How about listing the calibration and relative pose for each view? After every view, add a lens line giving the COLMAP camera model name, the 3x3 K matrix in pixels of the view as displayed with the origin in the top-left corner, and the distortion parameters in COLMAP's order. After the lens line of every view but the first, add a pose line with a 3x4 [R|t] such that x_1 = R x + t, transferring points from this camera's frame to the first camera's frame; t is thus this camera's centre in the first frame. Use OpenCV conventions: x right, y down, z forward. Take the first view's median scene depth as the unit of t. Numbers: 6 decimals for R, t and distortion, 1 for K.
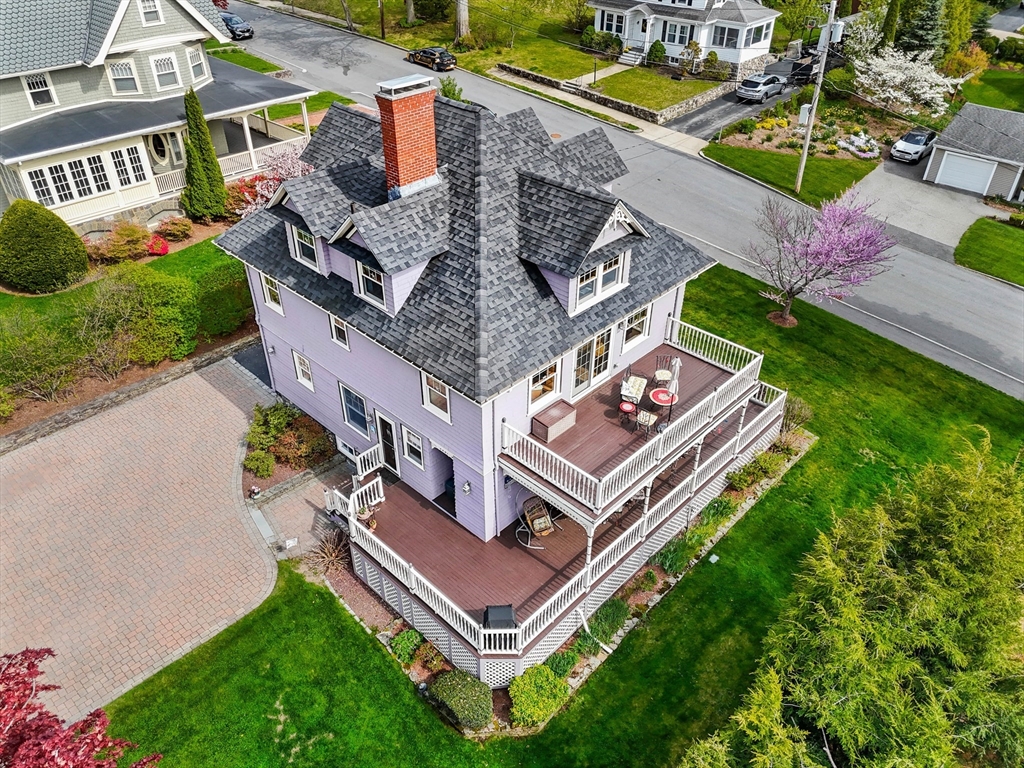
lens RADIAL K [[768.1, 0, 512.0], [0, 768.1, 384.0], [0, 0, 1]] dist [0.039440, -0.010123]
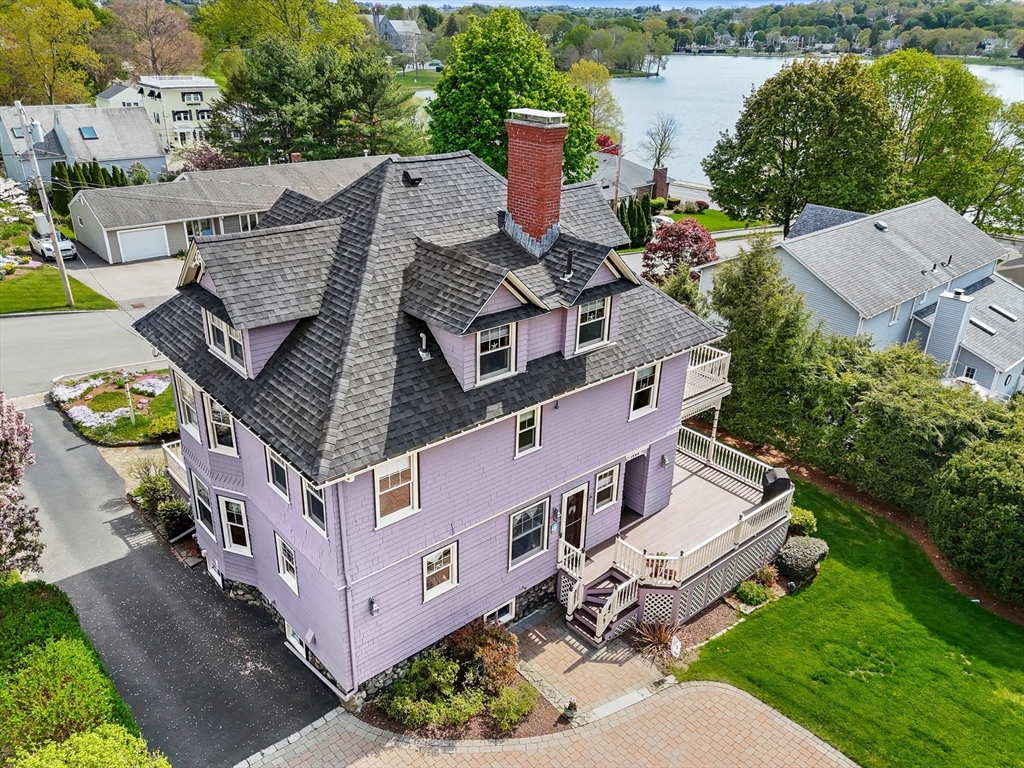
lens RADIAL K [[768.1, 0, 512.0], [0, 768.1, 384.0], [0, 0, 1]] dist [0.039440, -0.010123]
pose [[0.096160, -0.423914, 0.900583, -0.403934], [0.563564, 0.768973, 0.301789, -0.157693], [-0.820456, 0.478516, 0.312847, 0.321562]]
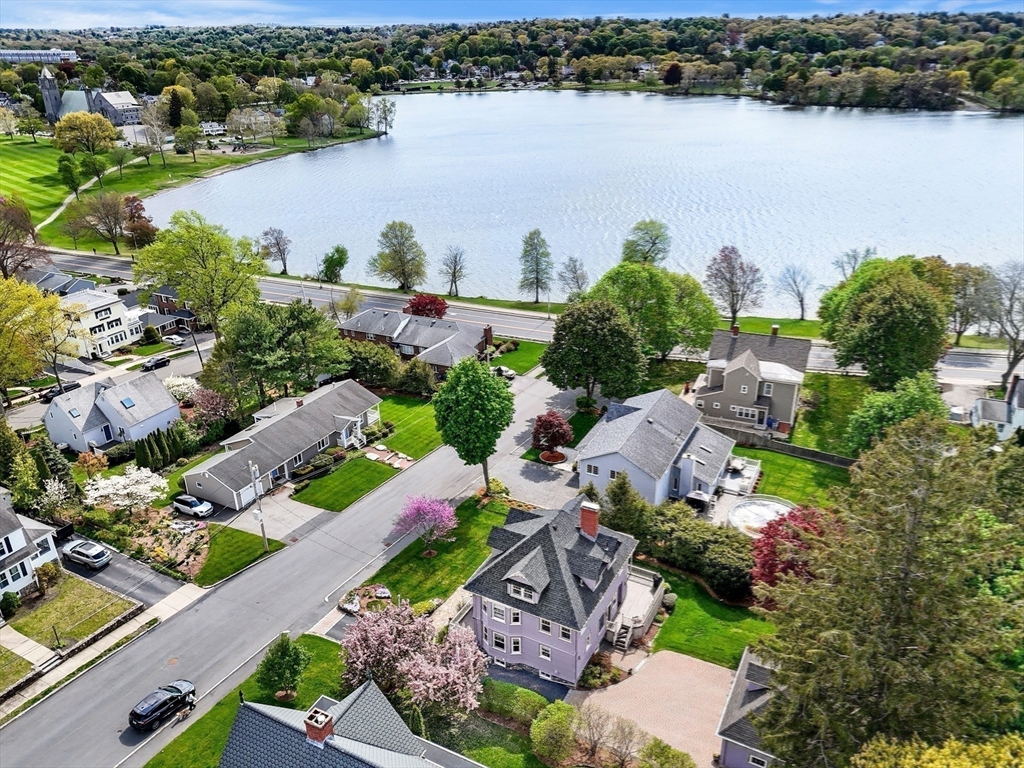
lens RADIAL K [[768.1, 0, 512.0], [0, 768.1, 384.0], [0, 0, 1]] dist [0.039440, -0.010123]
pose [[-0.265705, -0.401096, 0.876654, -0.969617], [0.573081, 0.665517, 0.478190, -0.891550], [-0.775228, 0.629451, 0.053029, 0.276474]]
